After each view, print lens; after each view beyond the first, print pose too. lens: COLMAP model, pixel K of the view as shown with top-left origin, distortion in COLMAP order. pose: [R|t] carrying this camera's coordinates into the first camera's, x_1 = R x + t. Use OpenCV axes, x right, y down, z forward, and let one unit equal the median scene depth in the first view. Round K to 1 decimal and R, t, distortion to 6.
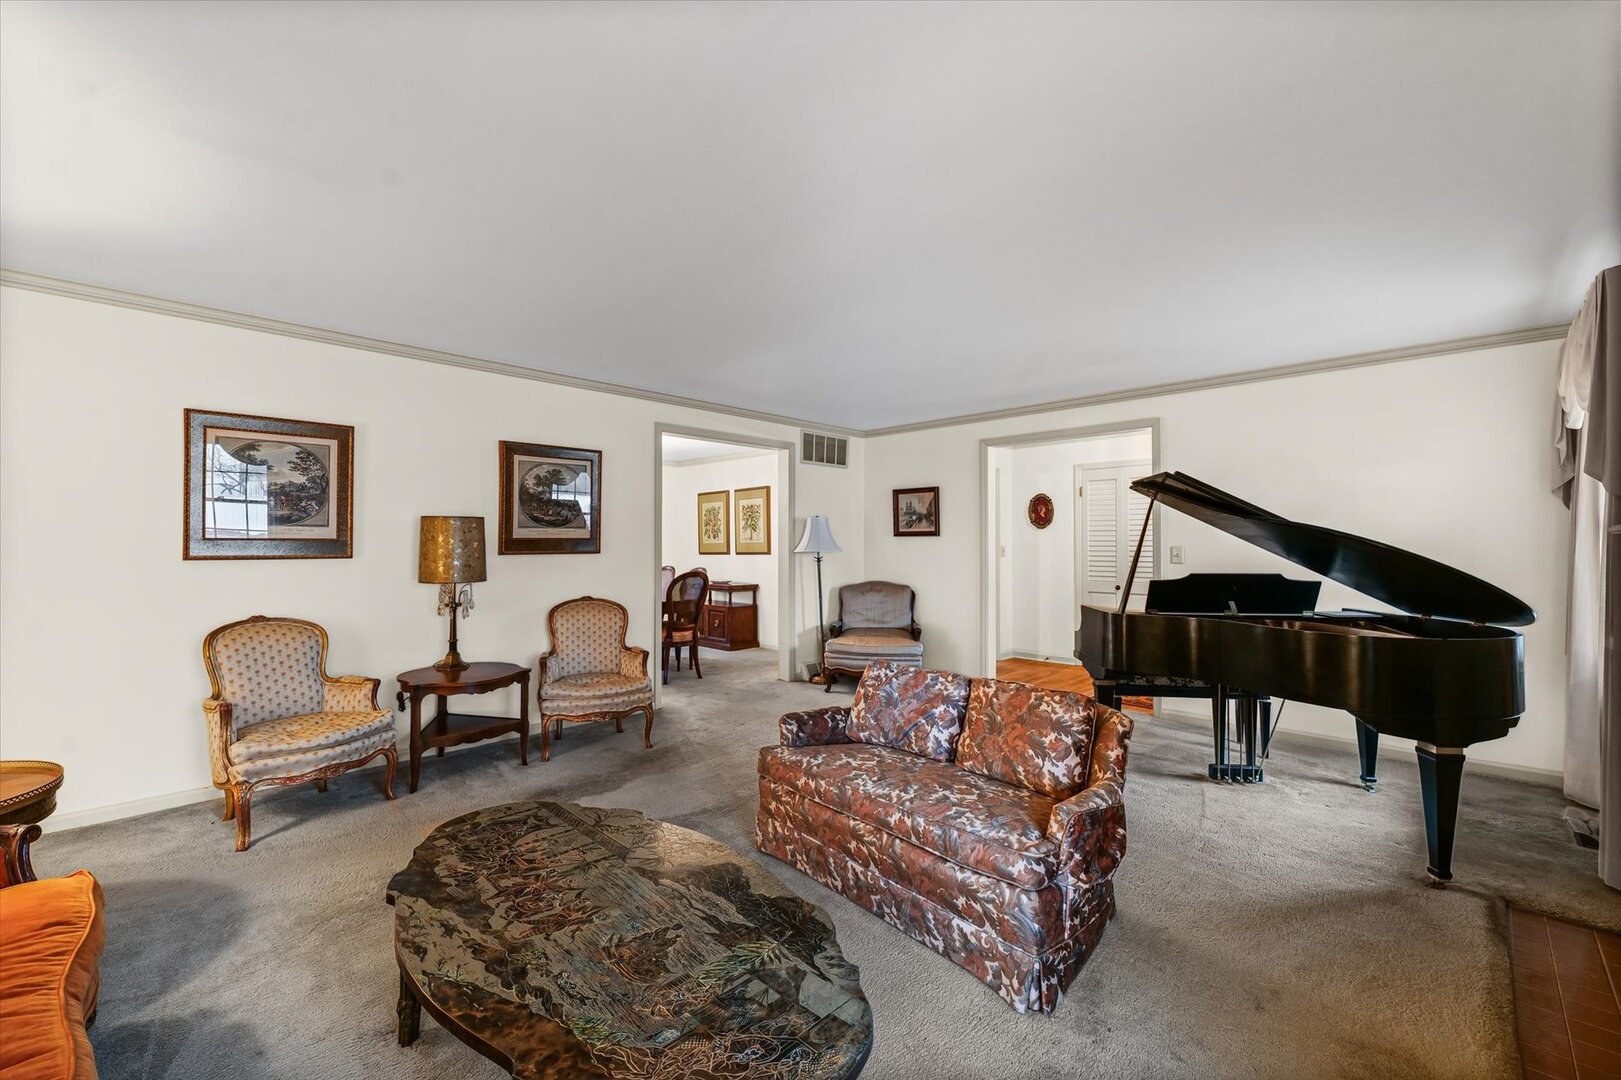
lens RADIAL K [[665.5, 0, 809.6], [0, 665.5, 542.5], [0, 0, 1]] dist [0.002376, -0.000240]
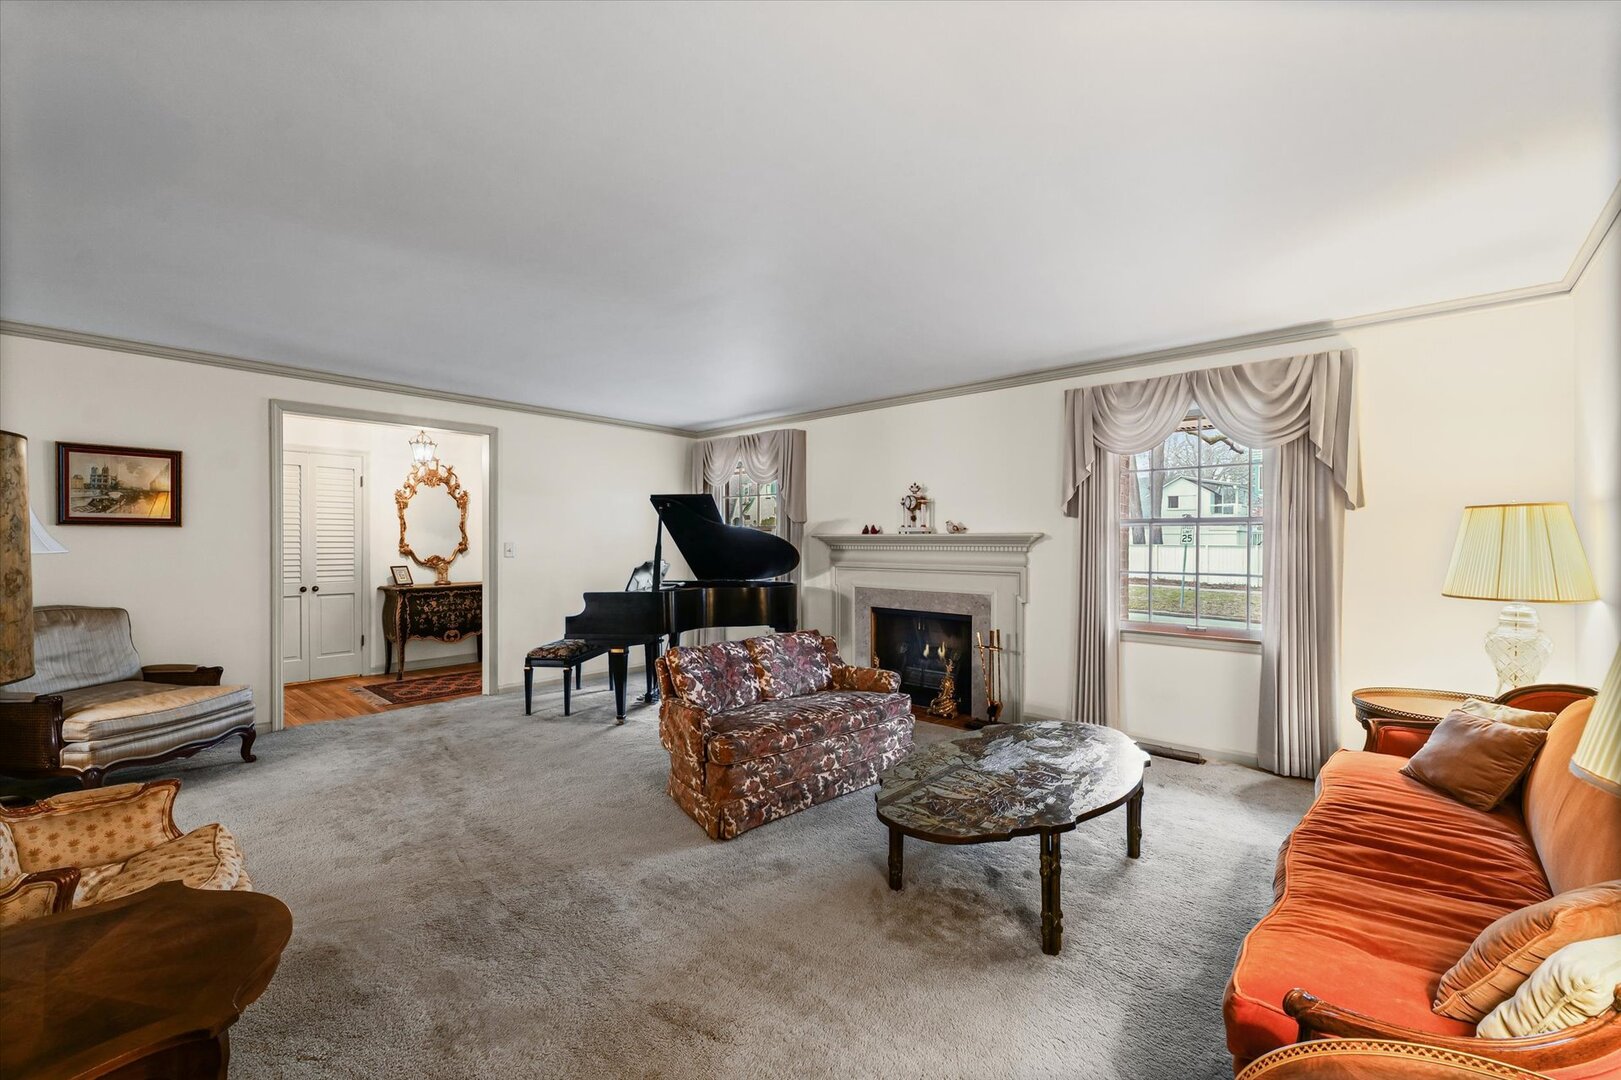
lens RADIAL K [[665.5, 0, 809.7], [0, 665.5, 538.9], [0, 0, 1]] dist [0.002376, -0.000240]
pose [[-0.049819, 0.005341, 0.998744, -1.291292], [-0.005933, 0.999966, -0.005644, 0.006110], [-0.998741, -0.006207, -0.049786, 1.086157]]
